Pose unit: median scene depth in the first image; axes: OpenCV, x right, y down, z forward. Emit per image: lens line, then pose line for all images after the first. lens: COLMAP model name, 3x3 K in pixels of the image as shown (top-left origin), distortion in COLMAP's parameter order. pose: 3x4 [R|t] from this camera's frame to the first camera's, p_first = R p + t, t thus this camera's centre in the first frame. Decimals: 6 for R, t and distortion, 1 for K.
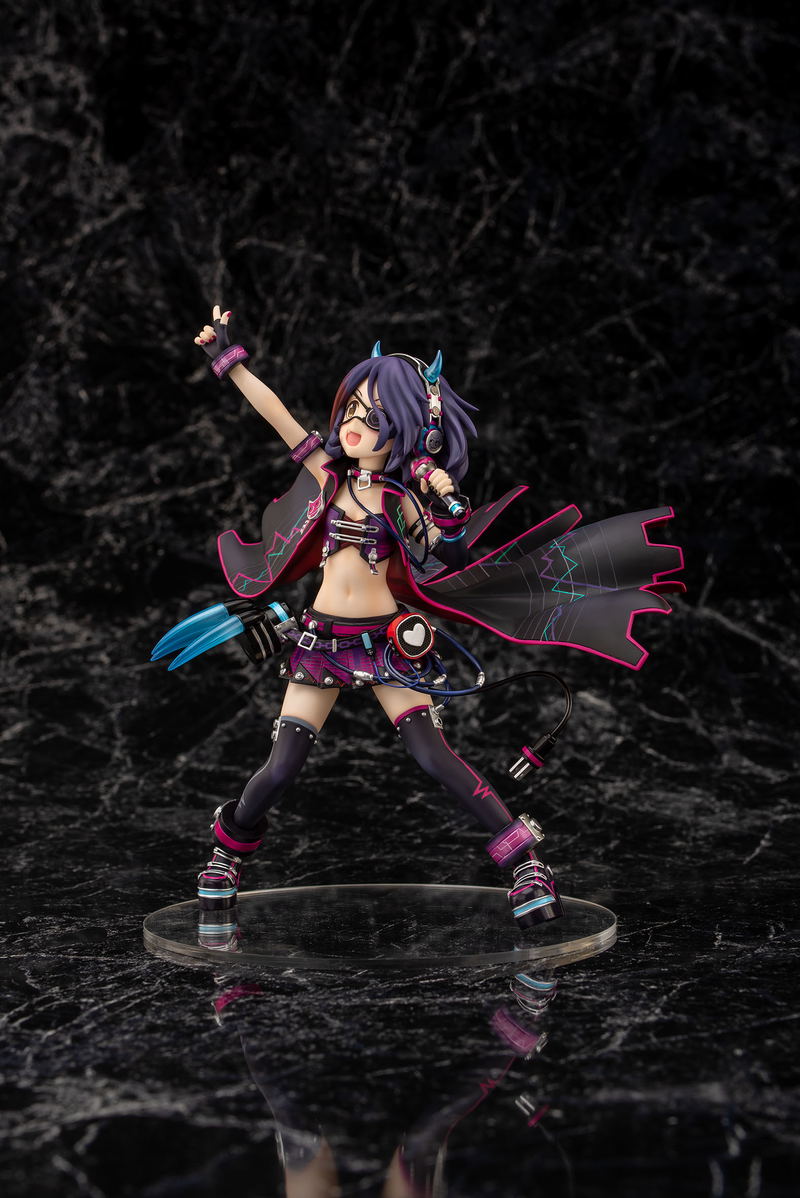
lens RADIAL K [[1848.4, 0, 399.8], [0, 1848.4, 596.6], [0, 0, 1]] dist [-0.057356, 0.000000]
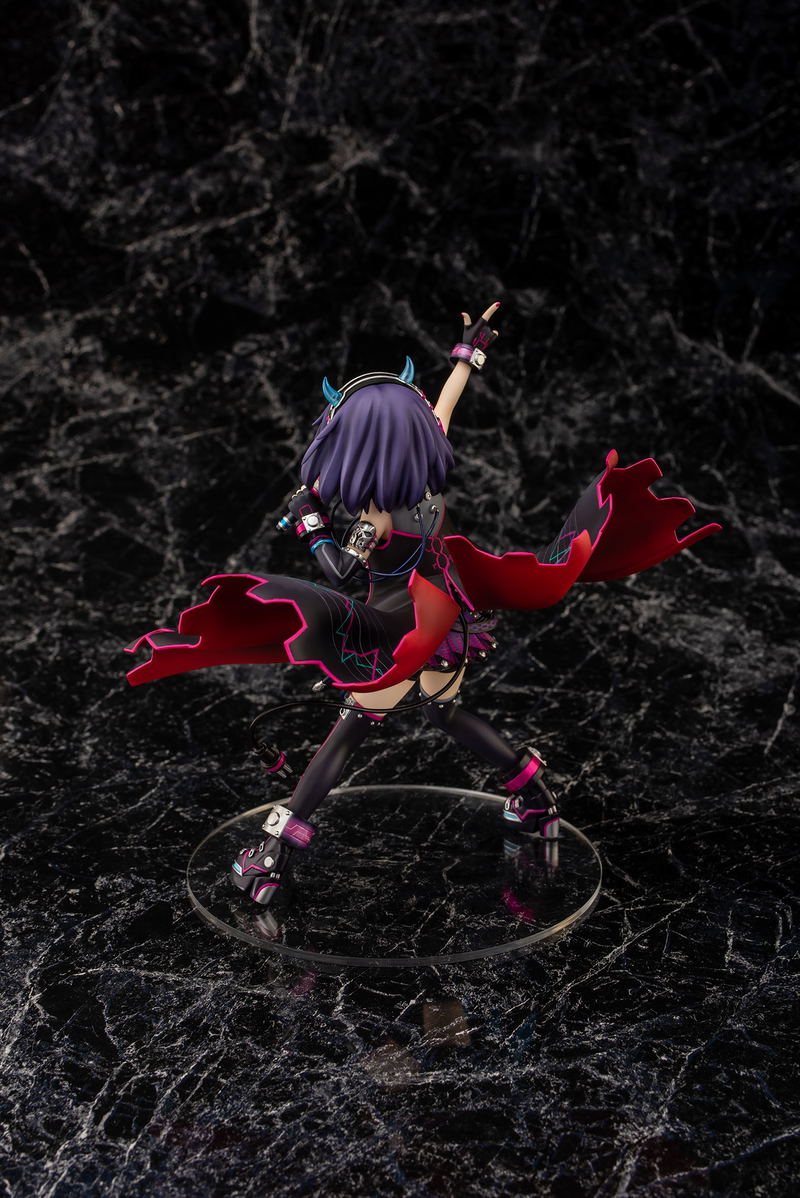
lens RADIAL K [[1848.4, 0, 400.2], [0, 1848.4, 600.5], [0, 0, 1]] dist [-0.057356, 0.000000]
pose [[0.999694, 0.004040, -0.024393, 0.001518], [0.003264, 0.956363, 0.292163, -0.169456], [0.024509, -0.292153, 0.956058, 0.003579]]
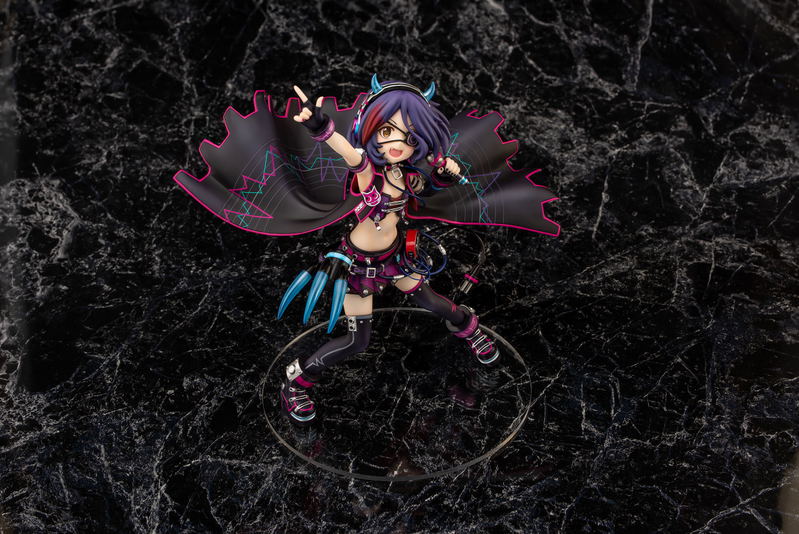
lens RADIAL K [[1232.7, 0, 396.8], [0, 1232.7, 264.1], [0, 0, 1]] dist [-0.057356, 0.000000]
pose [[0.997733, -0.049412, 0.045677, -0.028515], [0.015882, 0.832549, 0.553723, -0.308313], [-0.065389, -0.551743, 0.831447, 0.049377]]
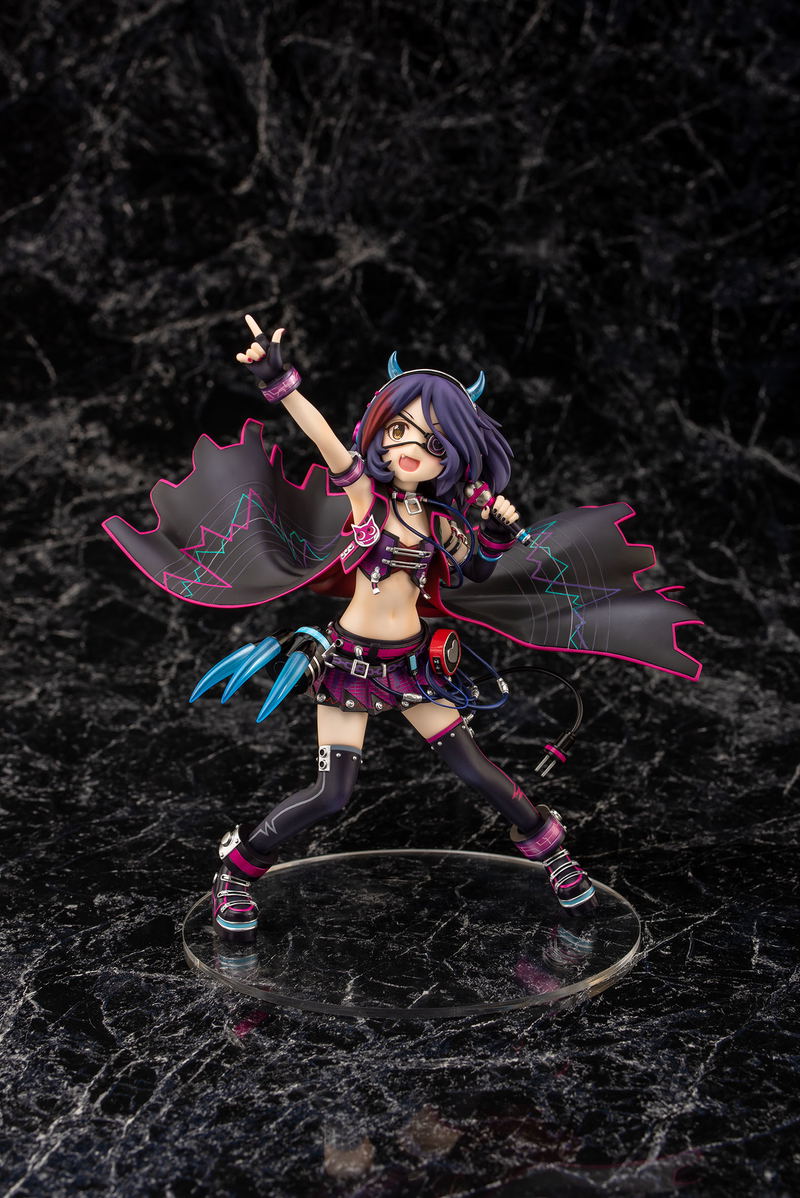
lens RADIAL K [[1848.4, 0, 399.5], [0, 1848.4, 602.6], [0, 0, 1]] dist [-0.057356, 0.000000]
pose [[0.999692, 0.003302, -0.024583, -0.002482], [0.001495, 0.981275, 0.192607, -0.108007], [0.024759, -0.192585, 0.980968, 0.001852]]
